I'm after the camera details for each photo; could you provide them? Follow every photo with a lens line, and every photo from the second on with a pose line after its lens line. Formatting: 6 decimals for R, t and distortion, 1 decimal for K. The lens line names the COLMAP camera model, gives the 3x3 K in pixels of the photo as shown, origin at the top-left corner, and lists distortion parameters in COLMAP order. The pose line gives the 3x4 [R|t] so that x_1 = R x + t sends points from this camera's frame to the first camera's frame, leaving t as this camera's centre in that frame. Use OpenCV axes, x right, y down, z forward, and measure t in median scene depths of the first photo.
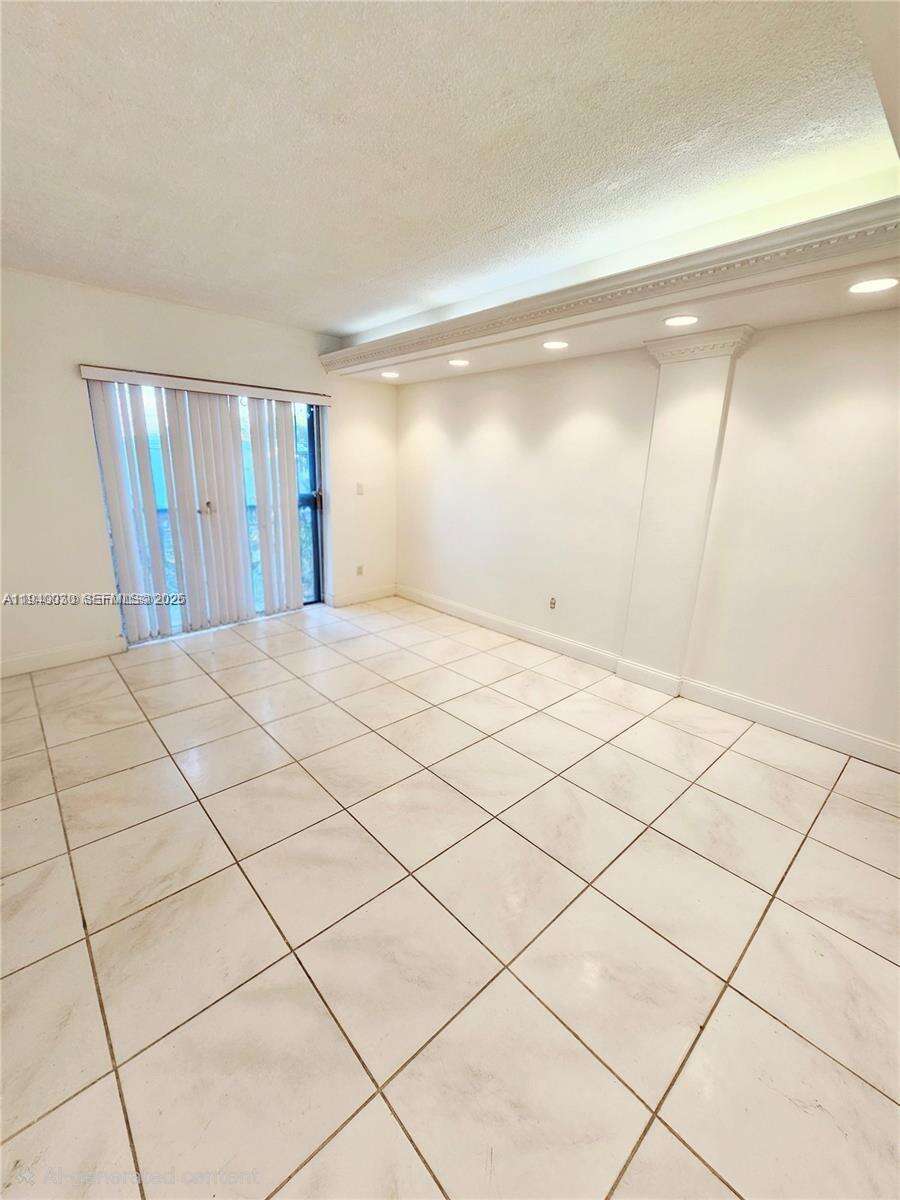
lens RADIAL K [[494.3, 0, 449.4], [0, 494.3, 604.8], [0, 0, 1]] dist [-0.001306, 0.000490]
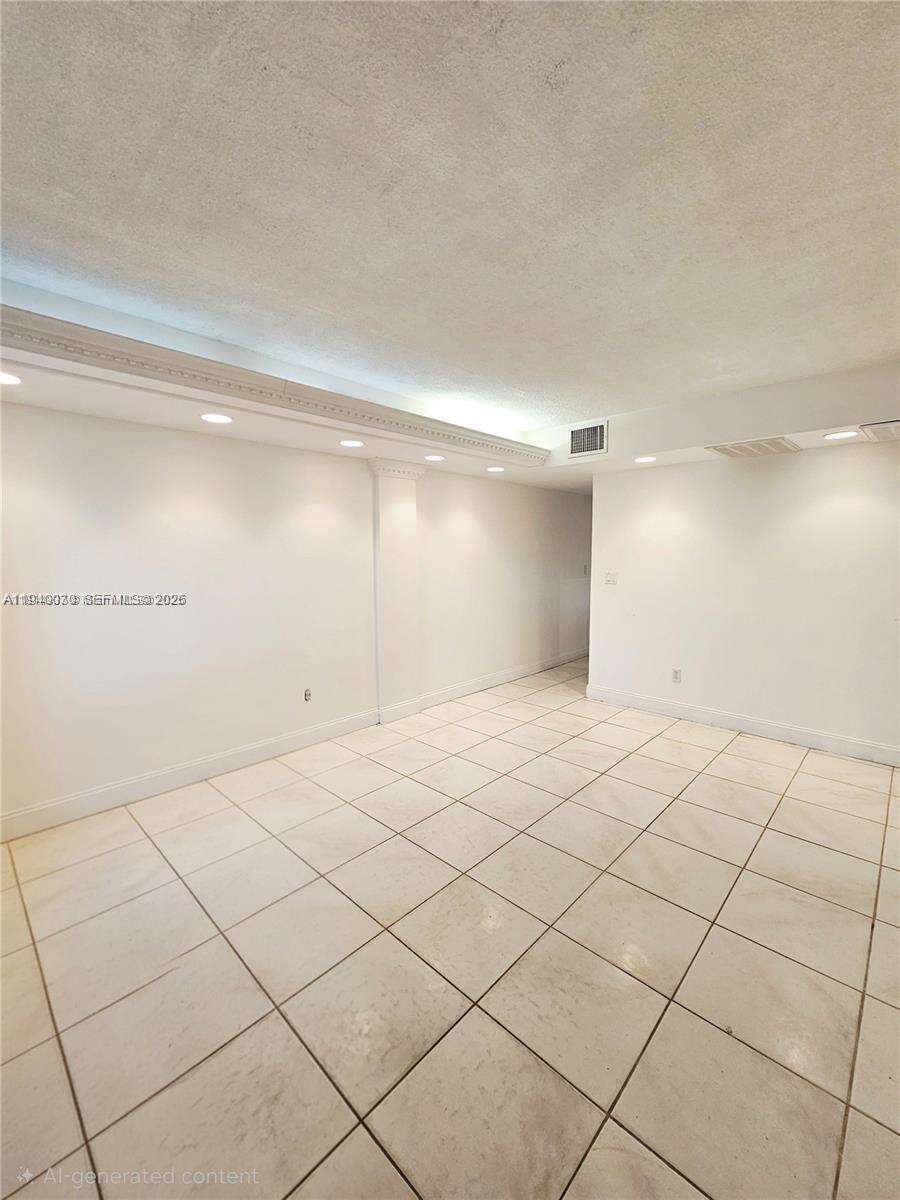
lens RADIAL K [[494.3, 0, 448.8], [0, 494.3, 593.7], [0, 0, 1]] dist [-0.001306, 0.000490]
pose [[-0.071025, -0.105188, 0.991913, -1.019138], [0.284085, 0.951108, 0.121202, -0.315918], [-0.956165, 0.290396, -0.037670, 1.041324]]
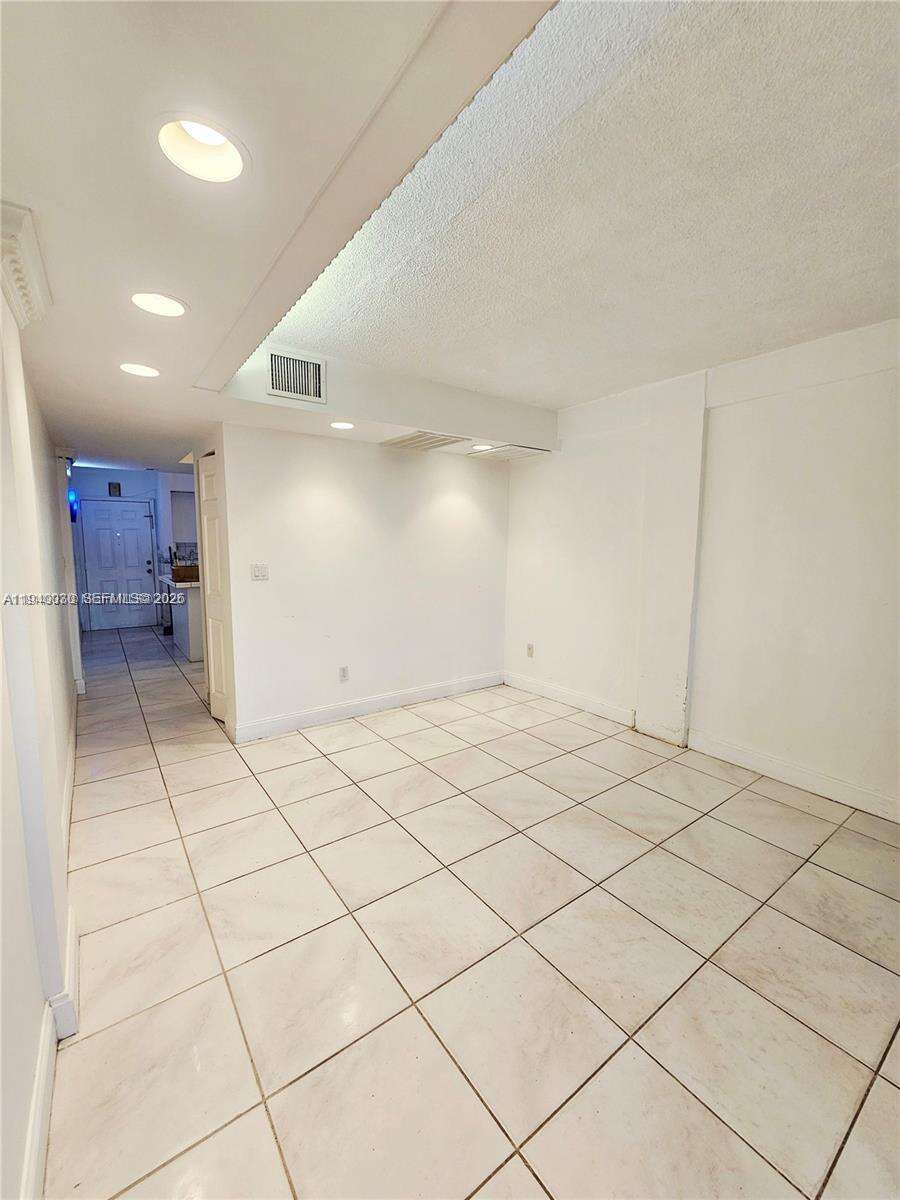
lens RADIAL K [[494.3, 0, 446.6], [0, 494.3, 594.7], [0, 0, 1]] dist [-0.001306, 0.000490]
pose [[-0.993887, -0.035420, 0.104569, 0.008436], [0.008299, 0.920494, 0.390668, -0.435116], [-0.110093, 0.389148, -0.914573, 1.542207]]
